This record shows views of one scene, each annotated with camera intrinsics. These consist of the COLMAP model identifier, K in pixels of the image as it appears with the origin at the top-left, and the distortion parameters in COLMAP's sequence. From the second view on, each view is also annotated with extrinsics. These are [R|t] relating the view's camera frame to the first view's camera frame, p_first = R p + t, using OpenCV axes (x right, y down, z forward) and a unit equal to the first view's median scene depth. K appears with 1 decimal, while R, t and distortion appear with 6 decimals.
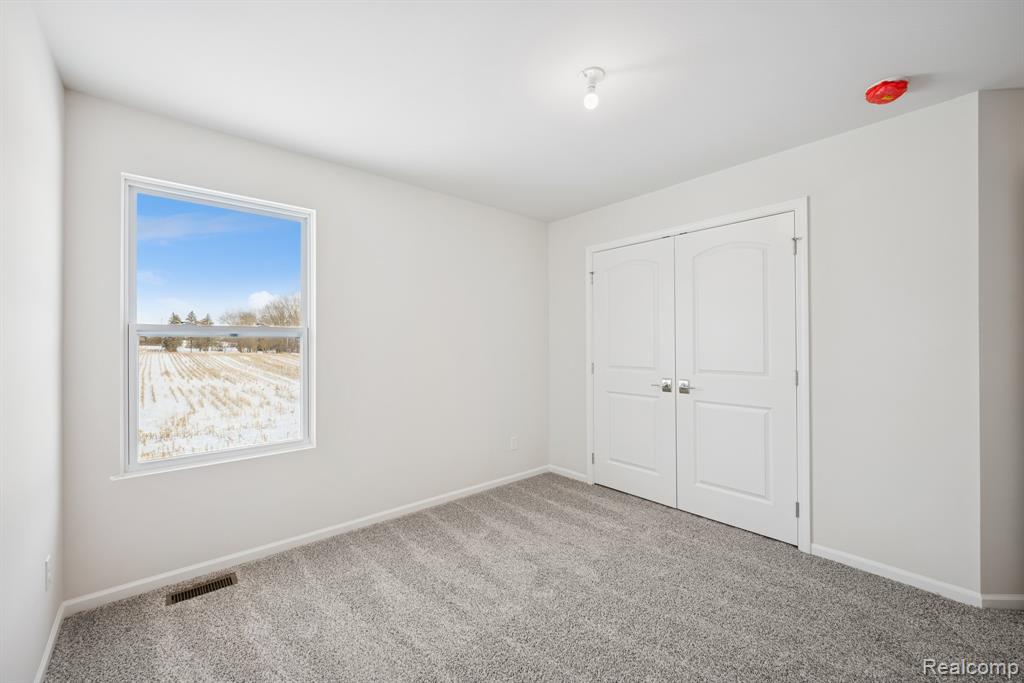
lens RADIAL K [[411.4, 0, 501.7], [0, 411.4, 346.5], [0, 0, 1]] dist [0.000615, 0.000119]
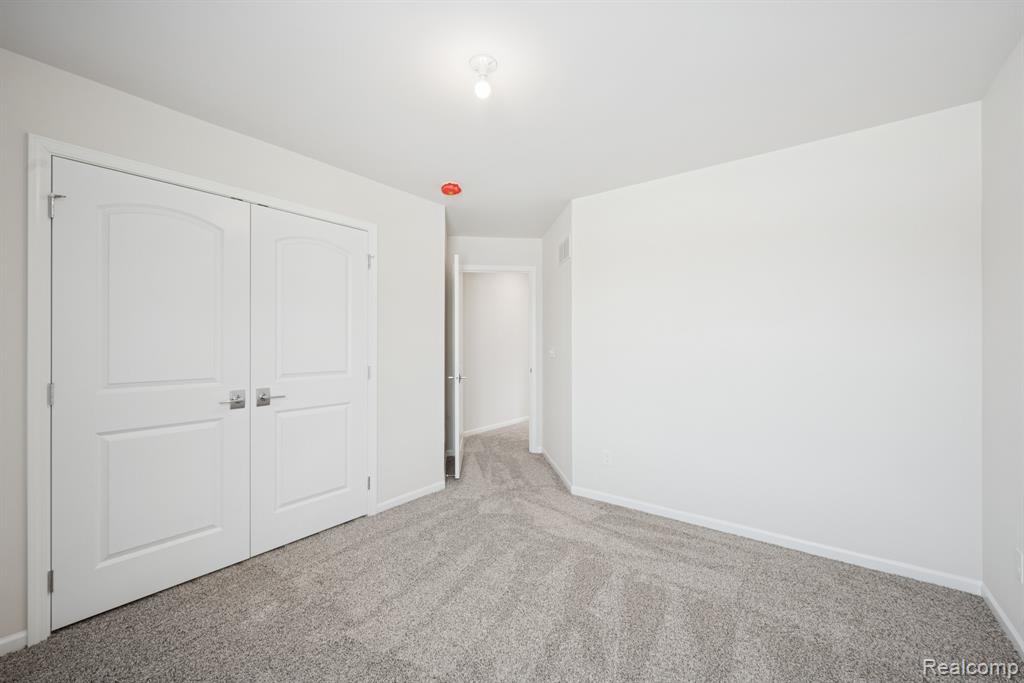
lens RADIAL K [[414.5, 0, 514.7], [0, 414.5, 340.8], [0, 0, 1]] dist [-0.002639, -0.000157]
pose [[-0.228124, 0.001723, 0.973631, -0.509825], [0.001900, 0.999997, -0.001324, -0.011749], [-0.973630, 0.001548, -0.228127, 0.802768]]
